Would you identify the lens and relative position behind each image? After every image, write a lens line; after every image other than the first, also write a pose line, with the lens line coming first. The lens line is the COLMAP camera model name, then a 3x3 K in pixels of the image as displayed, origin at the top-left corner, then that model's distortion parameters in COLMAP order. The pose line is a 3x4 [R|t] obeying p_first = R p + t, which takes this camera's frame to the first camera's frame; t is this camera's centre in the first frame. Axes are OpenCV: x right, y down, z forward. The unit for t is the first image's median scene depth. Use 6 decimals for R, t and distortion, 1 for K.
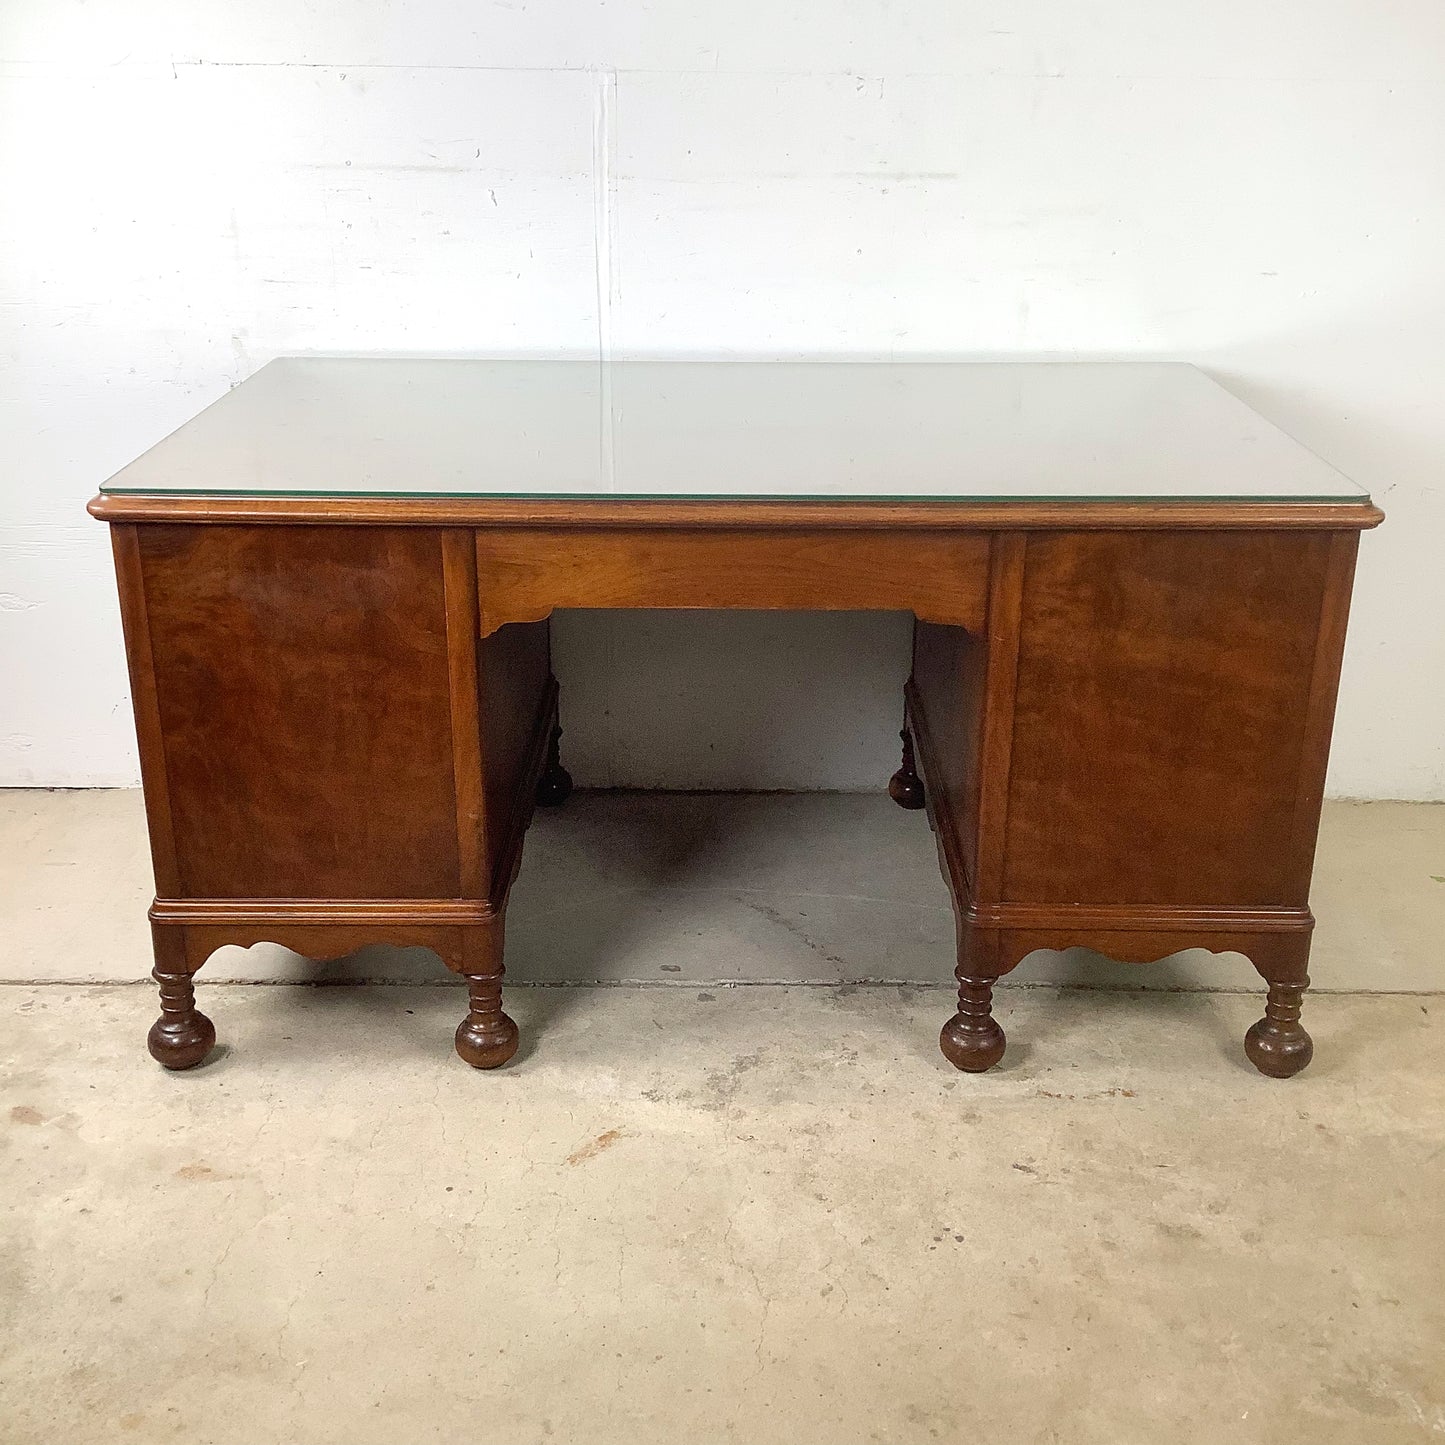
lens RADIAL K [[1721.9, 0, 721.8], [0, 1721.9, 719.1], [0, 0, 1]] dist [0.154914, -0.336016]
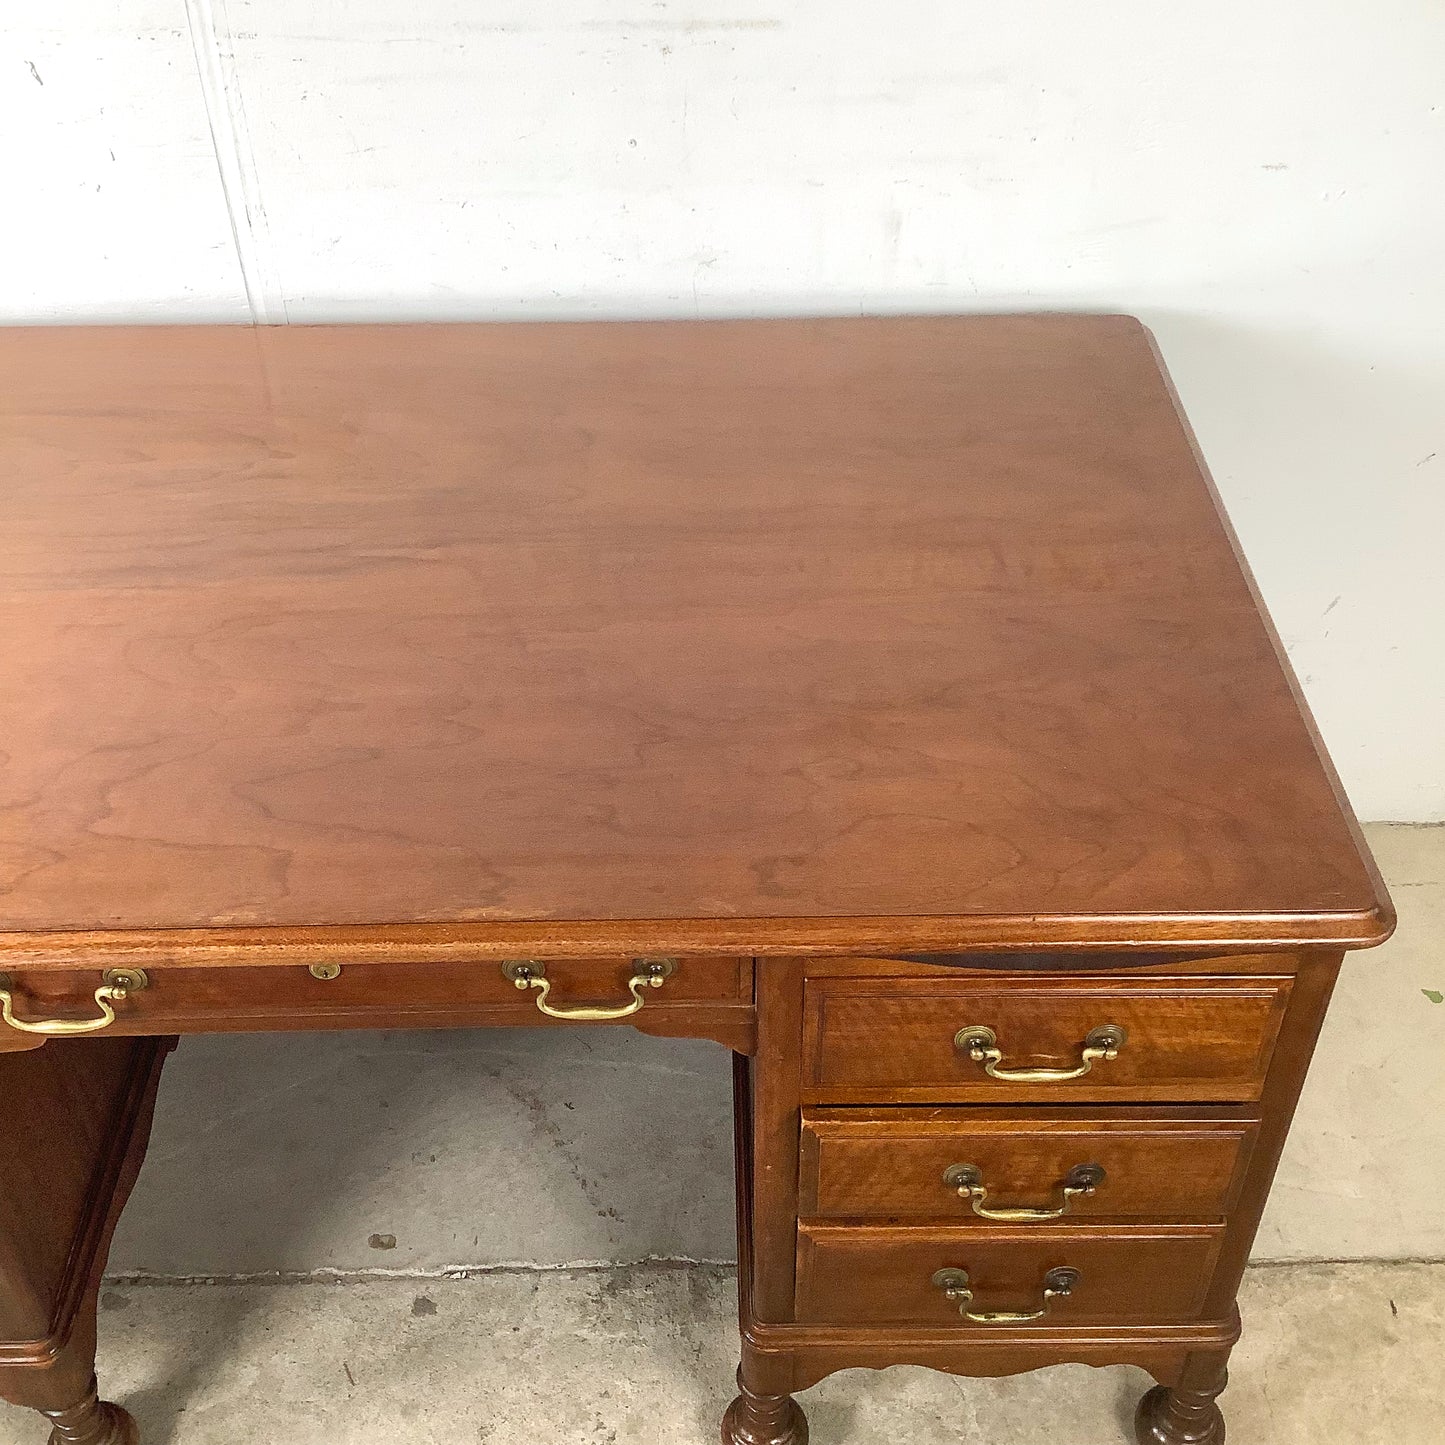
lens RADIAL K [[1733.4, 0, 721.6], [0, 1733.4, 721.3], [0, 0, 1]] dist [0.145389, -0.326068]
pose [[0.999800, -0.019655, 0.003761, 0.129244], [0.017449, 0.948241, 0.317071, -0.334056], [-0.009798, -0.316942, 0.948394, 0.402875]]
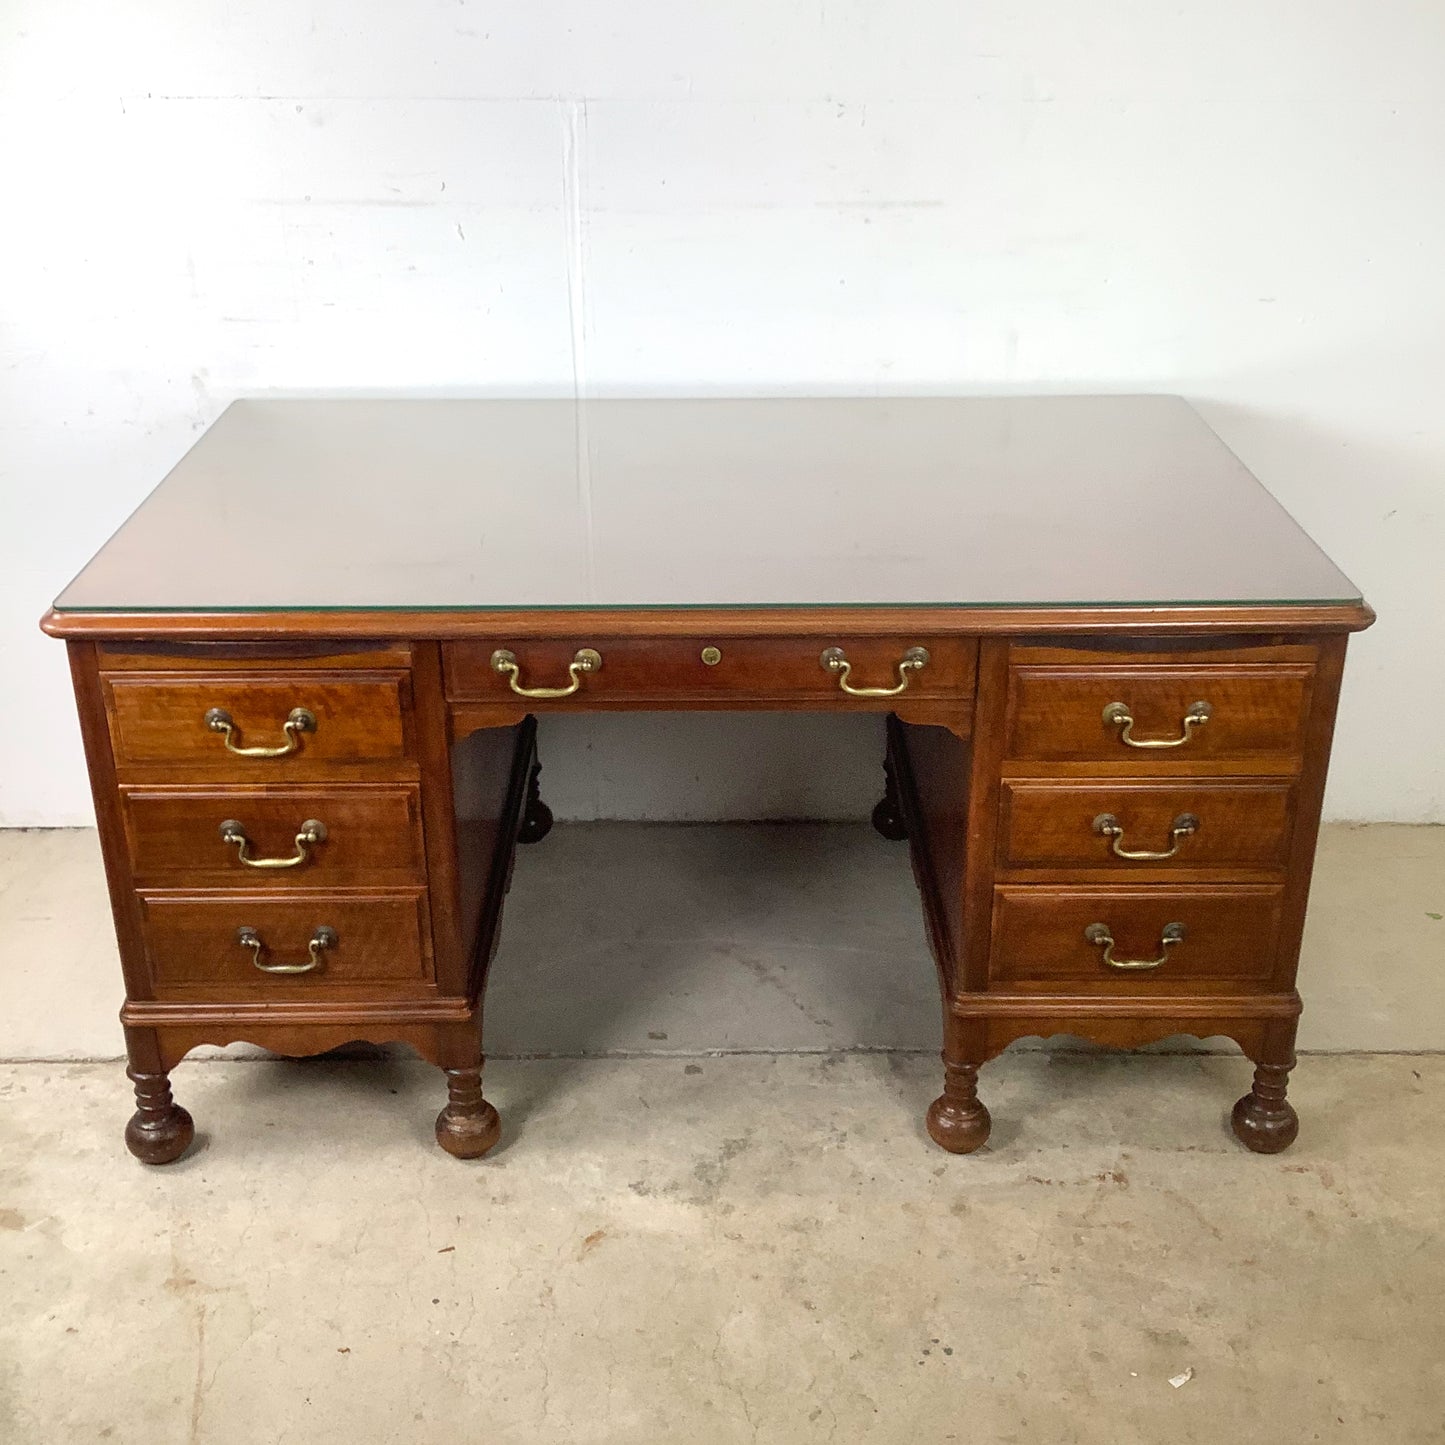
lens RADIAL K [[1750.4, 0, 724.1], [0, 1750.4, 720.6], [0, 0, 1]] dist [0.144275, -0.333923]
pose [[0.999907, -0.012840, 0.004630, 0.007090], [0.012494, 0.997584, 0.068341, -0.115539], [-0.005496, -0.068277, 0.997651, 0.011249]]
